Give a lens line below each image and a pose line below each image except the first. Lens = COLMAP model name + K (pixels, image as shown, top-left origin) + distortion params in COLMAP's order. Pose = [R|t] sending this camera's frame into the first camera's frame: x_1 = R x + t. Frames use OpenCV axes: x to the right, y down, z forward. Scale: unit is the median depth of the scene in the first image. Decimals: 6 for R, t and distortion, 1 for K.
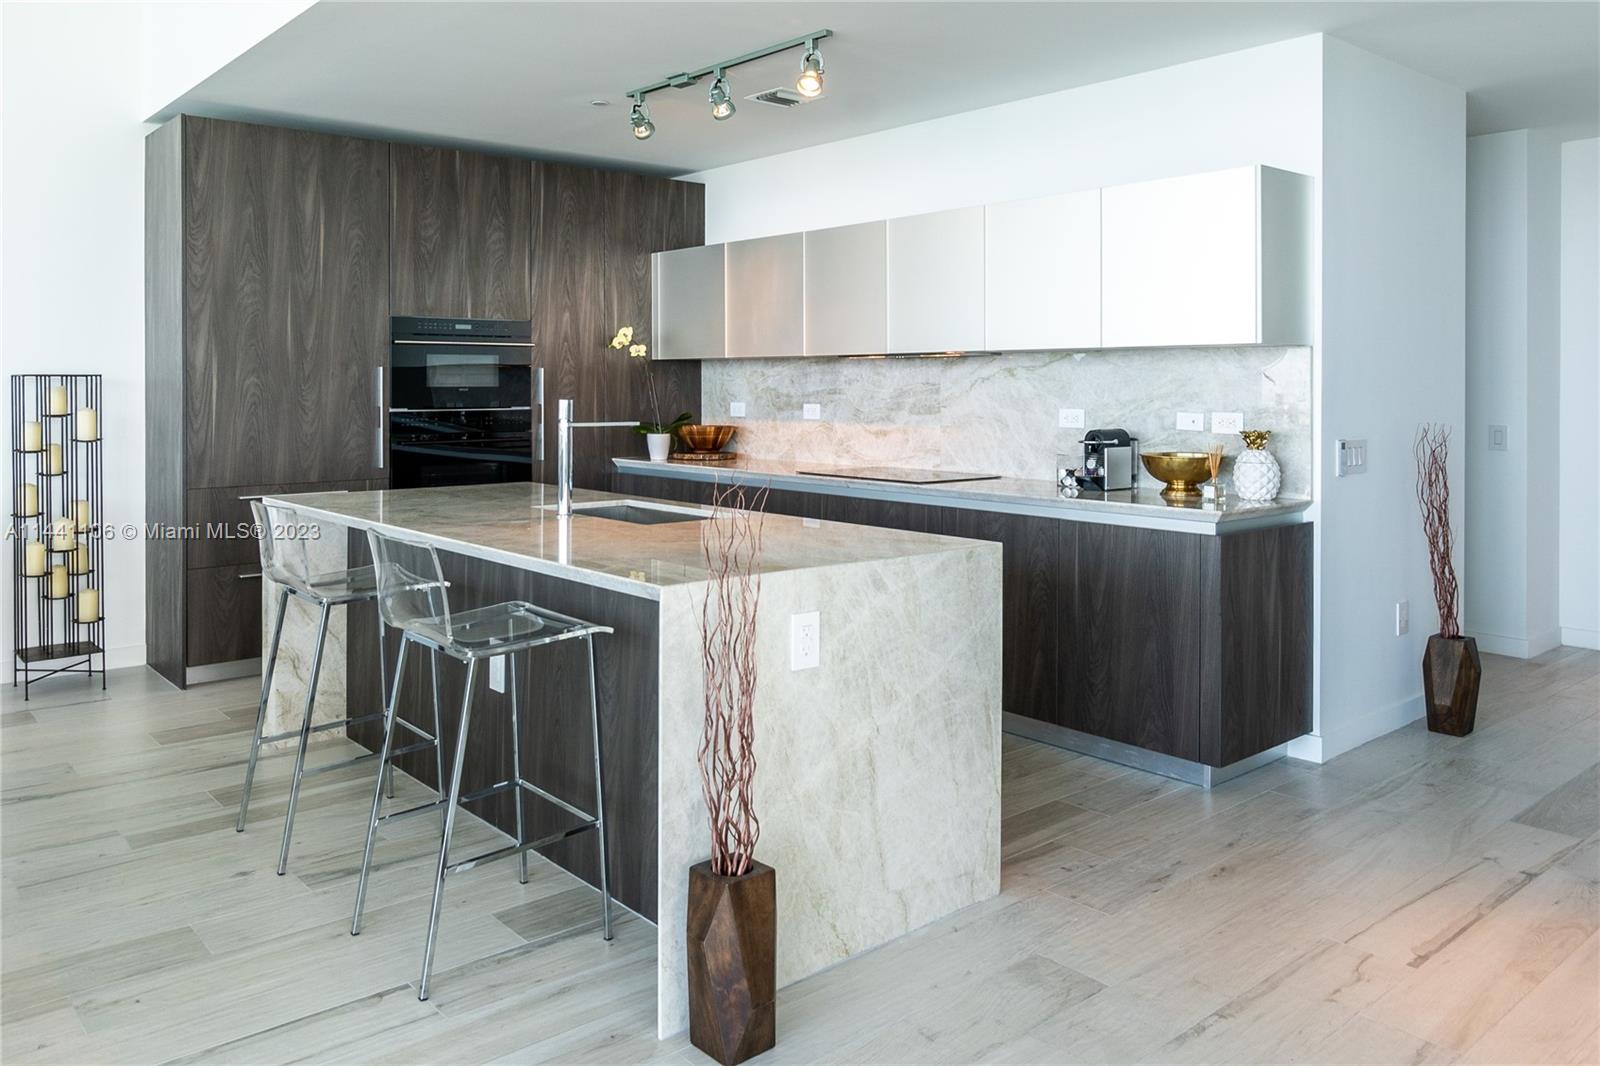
lens RADIAL K [[1189.4, 0, 800.0], [0, 1189.4, 533.0], [0, 0, 1]] dist [-0.002786, -0.003932]
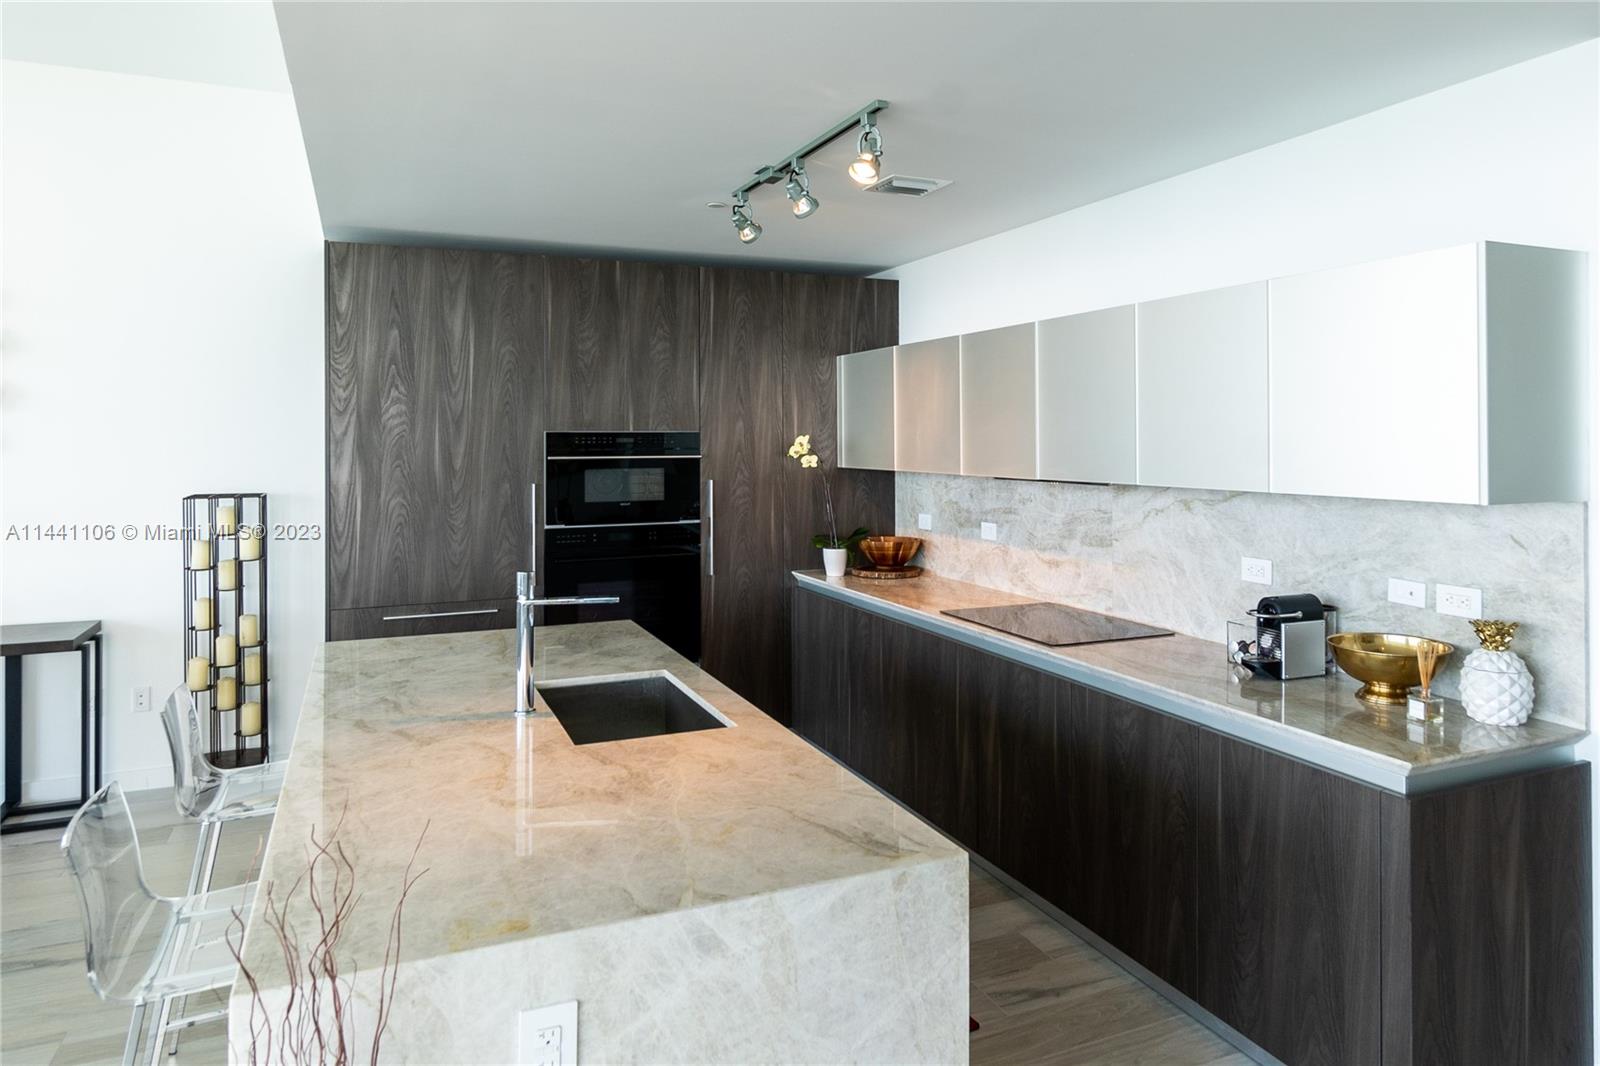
lens RADIAL K [[1133.1, 0, 796.3], [0, 1133.1, 552.3], [0, 0, 1]] dist [0.005810, -0.000424]
pose [[0.964948, 0.018353, -0.261799, 0.110936], [-0.029199, 0.998866, -0.037598, -0.060090], [0.260812, 0.043924, 0.964390, 0.175435]]
